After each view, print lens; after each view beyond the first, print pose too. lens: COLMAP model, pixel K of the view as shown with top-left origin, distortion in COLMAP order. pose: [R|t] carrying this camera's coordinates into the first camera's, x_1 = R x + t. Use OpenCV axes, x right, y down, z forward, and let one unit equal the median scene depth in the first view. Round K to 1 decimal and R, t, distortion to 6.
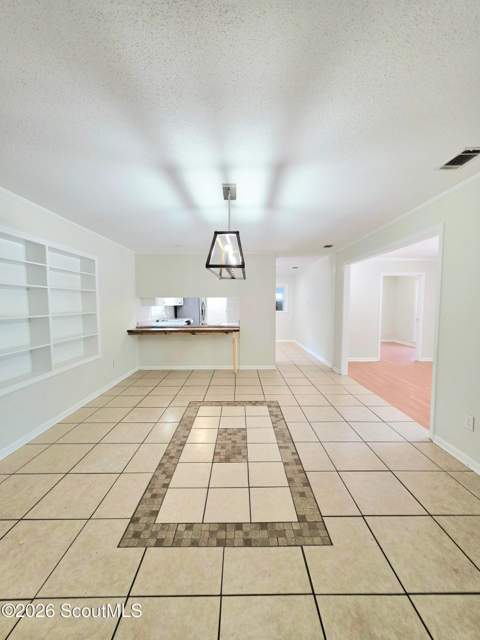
lens RADIAL K [[255.8, 0, 241.7], [0, 255.8, 318.1], [0, 0, 1]] dist [0.003977, -0.000586]
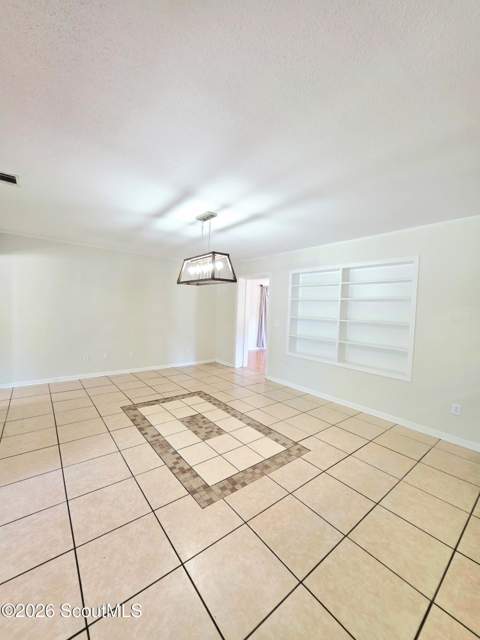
lens RADIAL K [[255.8, 0, 242.8], [0, 255.8, 317.0], [0, 0, 1]] dist [0.003977, -0.000586]
pose [[-0.778812, 0.001890, -0.627255, 0.507760], [-0.069836, 0.993517, 0.089704, -0.117176], [0.623358, 0.113667, -0.773631, 1.822830]]
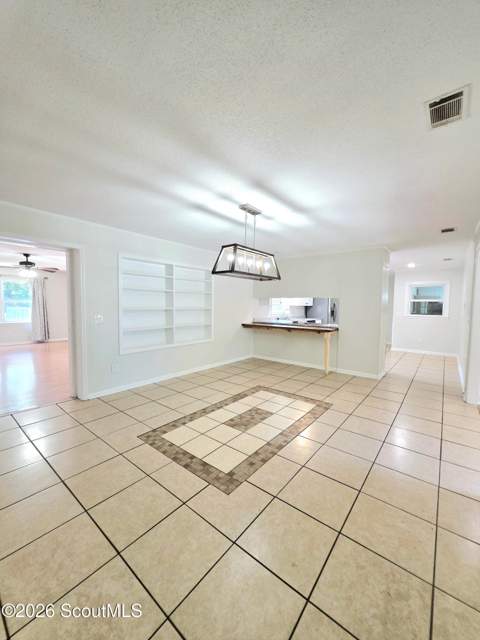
lens RADIAL K [[255.8, 0, 240.0], [0, 255.8, 317.0], [0, 0, 1]] dist [0.003977, -0.000586]
pose [[0.773486, 0.045185, -0.632201, 0.607836], [-0.052235, 0.998607, 0.007465, 0.010421], [0.631658, 0.027249, 0.774768, 0.032039]]
